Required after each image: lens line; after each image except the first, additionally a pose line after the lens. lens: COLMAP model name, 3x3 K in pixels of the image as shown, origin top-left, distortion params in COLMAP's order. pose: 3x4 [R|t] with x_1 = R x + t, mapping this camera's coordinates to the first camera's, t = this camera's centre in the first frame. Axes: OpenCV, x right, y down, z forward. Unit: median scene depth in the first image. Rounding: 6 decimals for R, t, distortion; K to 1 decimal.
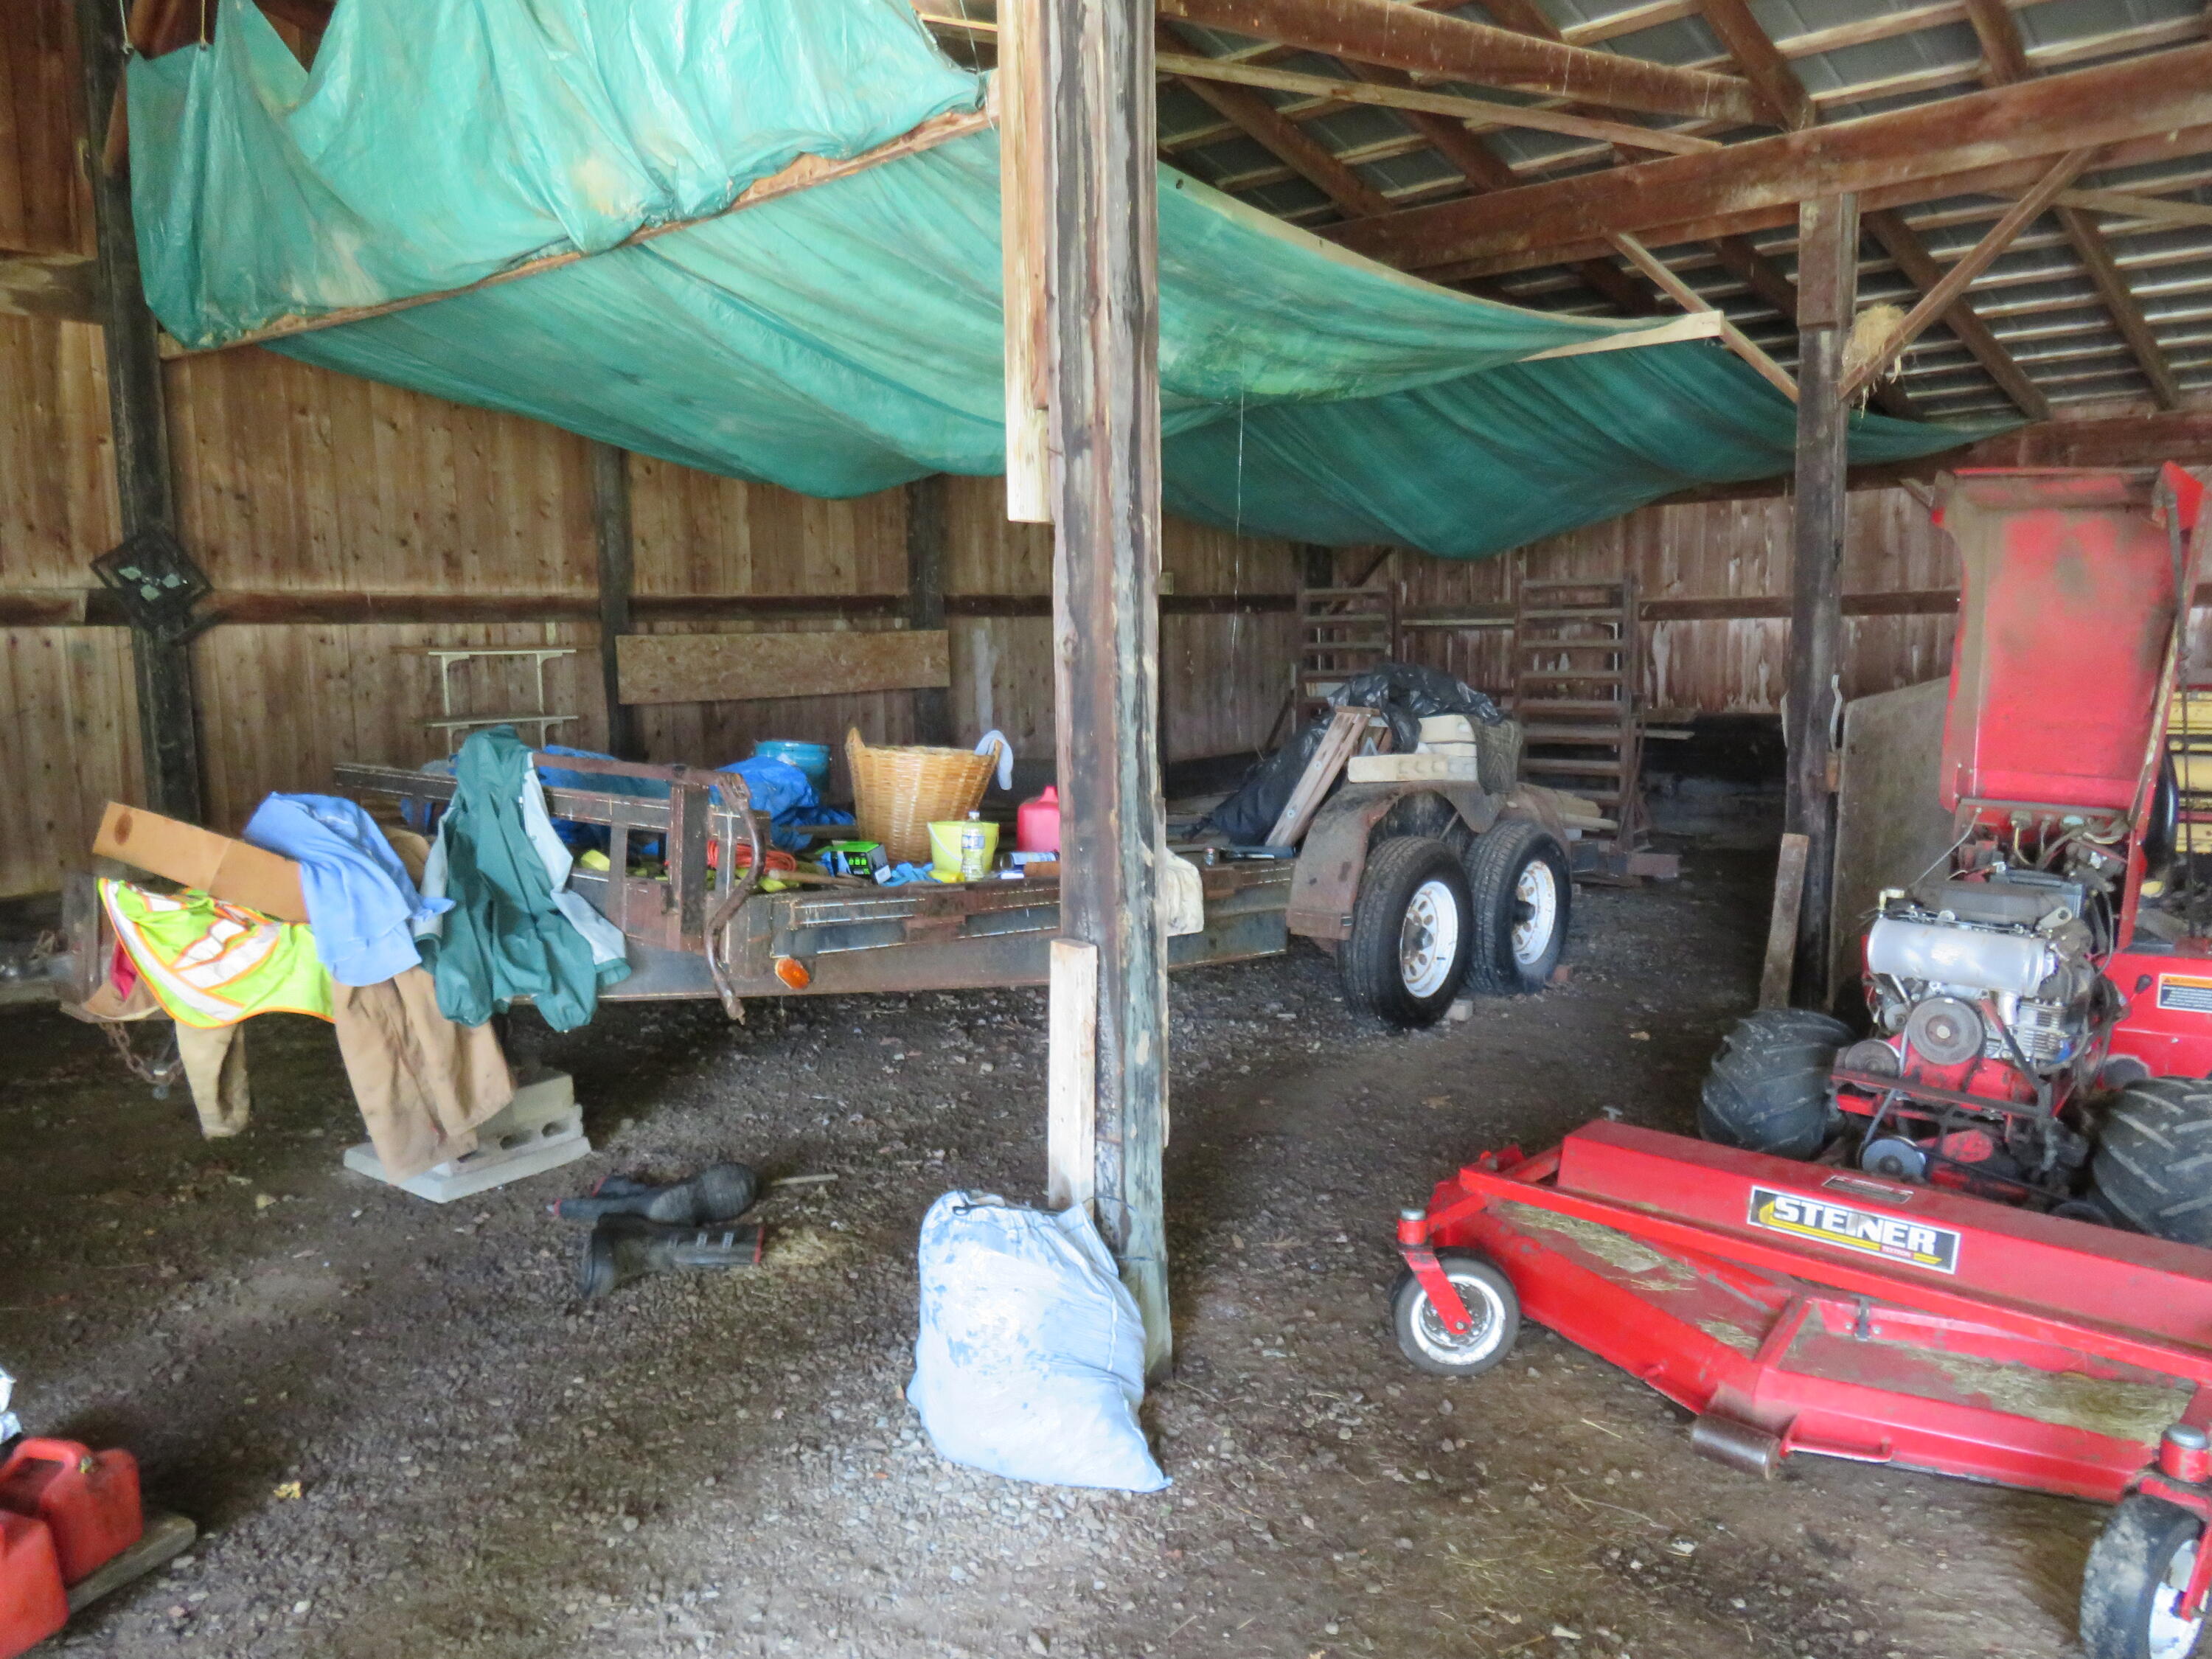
lens RADIAL K [[1582.6, 0, 1107.6], [0, 1582.6, 832.2], [0, 0, 1]] dist [-0.009334, 0.005380]
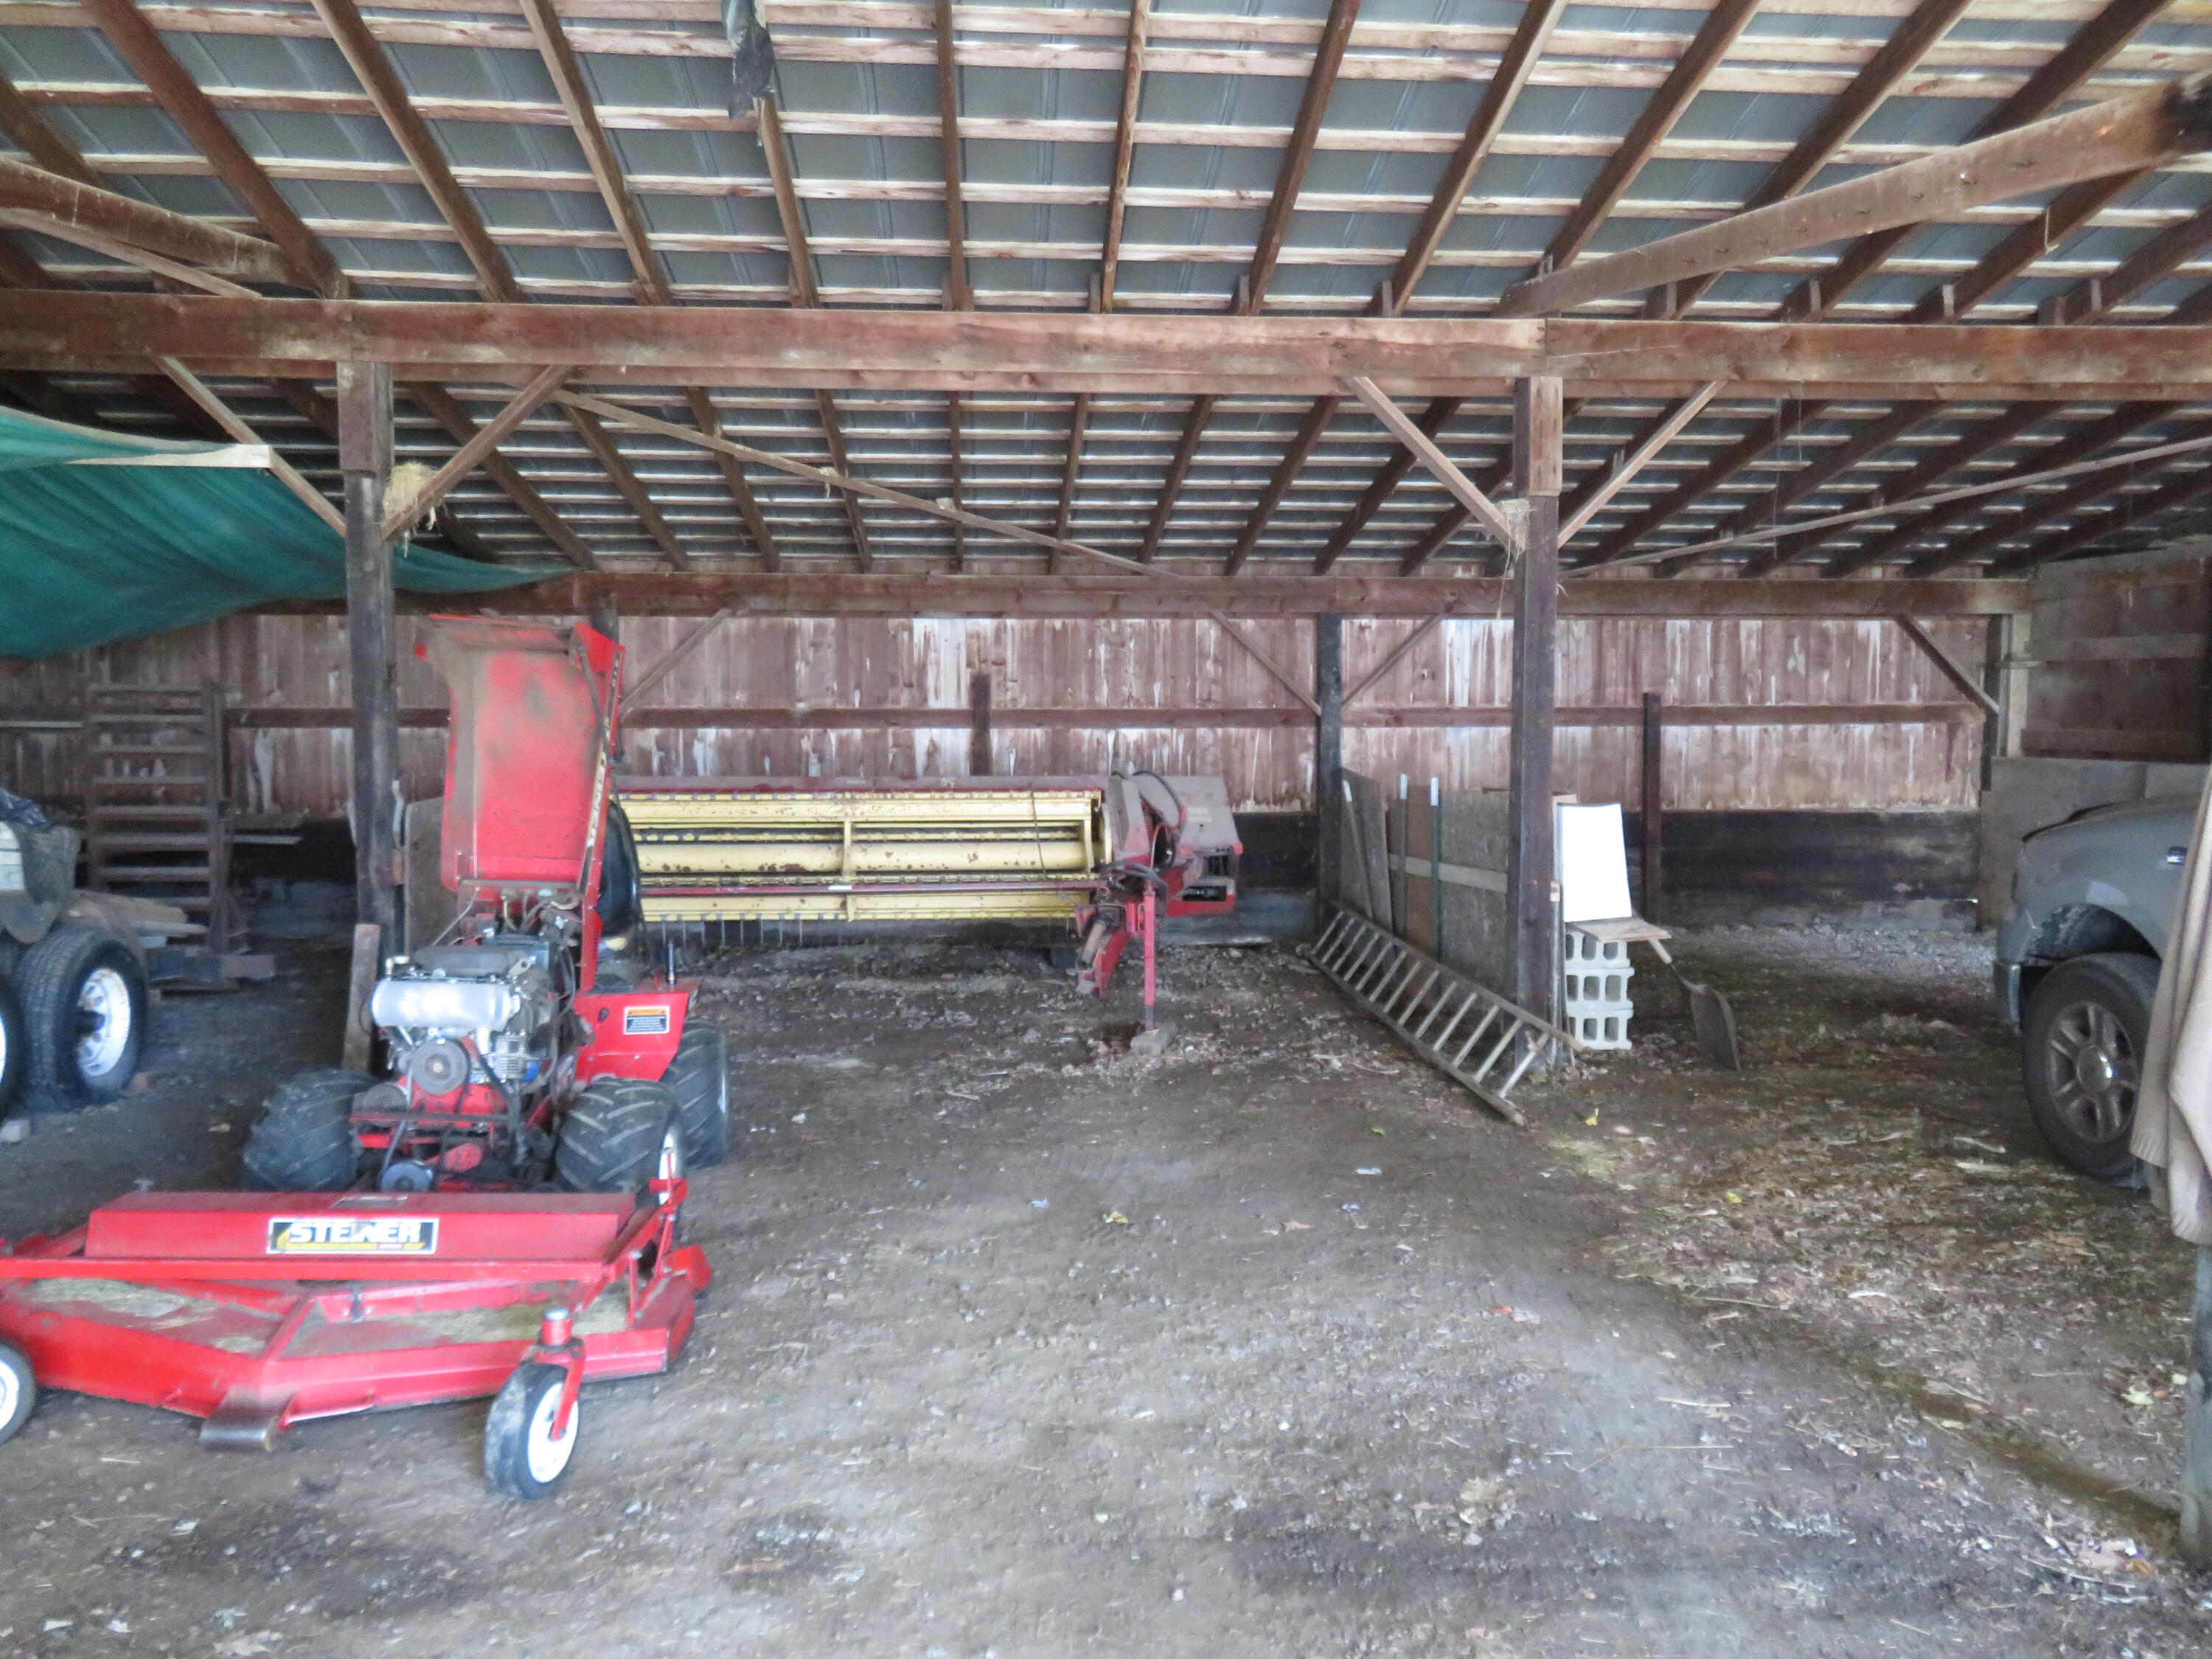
lens RADIAL K [[1582.6, 0, 1093.5], [0, 1582.6, 839.3], [0, 0, 1]] dist [-0.009334, 0.005380]
pose [[0.703651, -0.024306, 0.710130, 0.011362], [0.069550, 0.996972, -0.034792, 0.017579], [-0.707134, 0.073870, 0.703211, -0.154701]]
